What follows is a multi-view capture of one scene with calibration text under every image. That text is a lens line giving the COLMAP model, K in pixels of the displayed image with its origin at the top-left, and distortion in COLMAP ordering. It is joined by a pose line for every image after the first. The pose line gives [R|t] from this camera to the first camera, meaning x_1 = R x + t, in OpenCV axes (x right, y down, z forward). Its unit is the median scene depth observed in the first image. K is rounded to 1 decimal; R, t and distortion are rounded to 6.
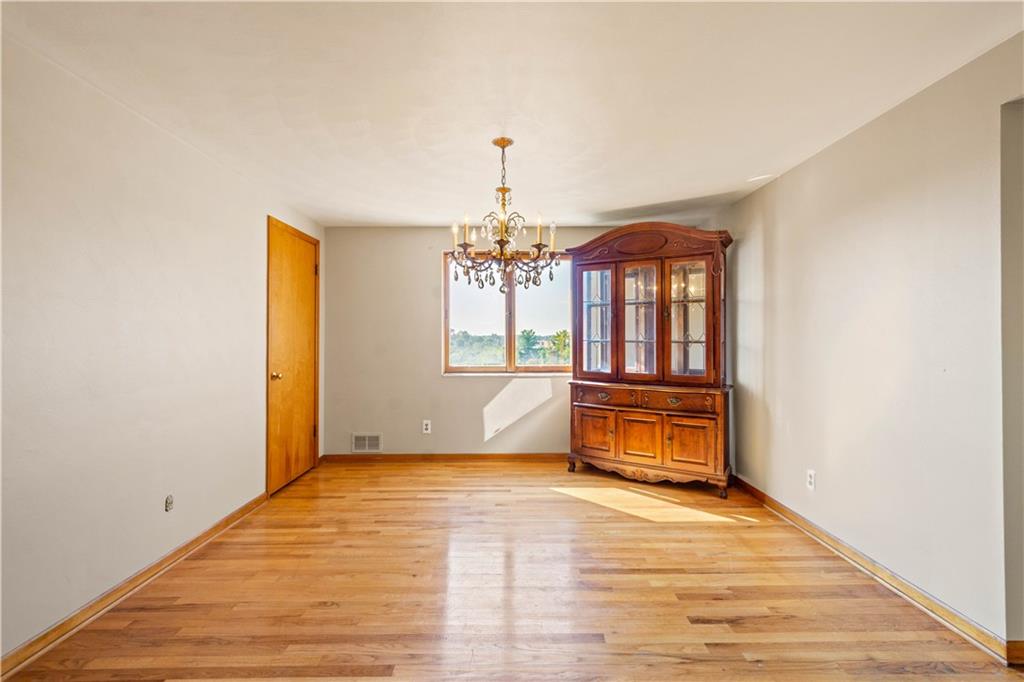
lens RADIAL K [[449.8, 0, 511.4], [0, 449.8, 339.0], [0, 0, 1]] dist [0.015658, -0.002241]
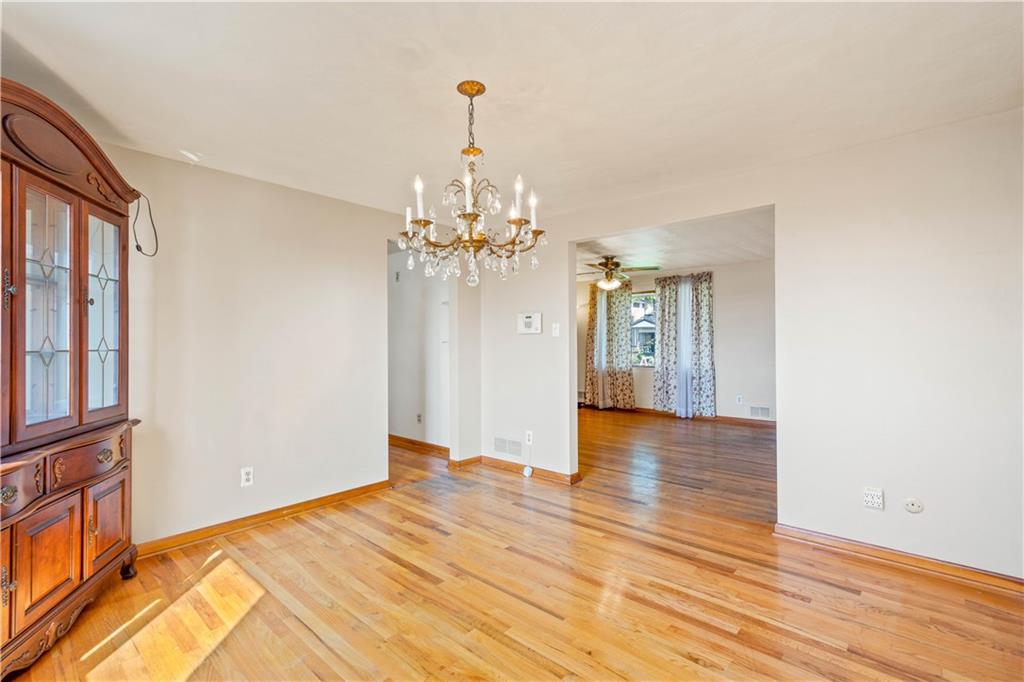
lens RADIAL K [[449.8, 0, 514.7], [0, 449.8, 341.9], [0, 0, 1]] dist [0.015658, -0.002241]
pose [[-0.739388, 0.012484, 0.673164, -0.621037], [0.012409, 0.999911, -0.004914, 0.005753], [-0.673165, 0.004720, -0.739477, 1.598292]]
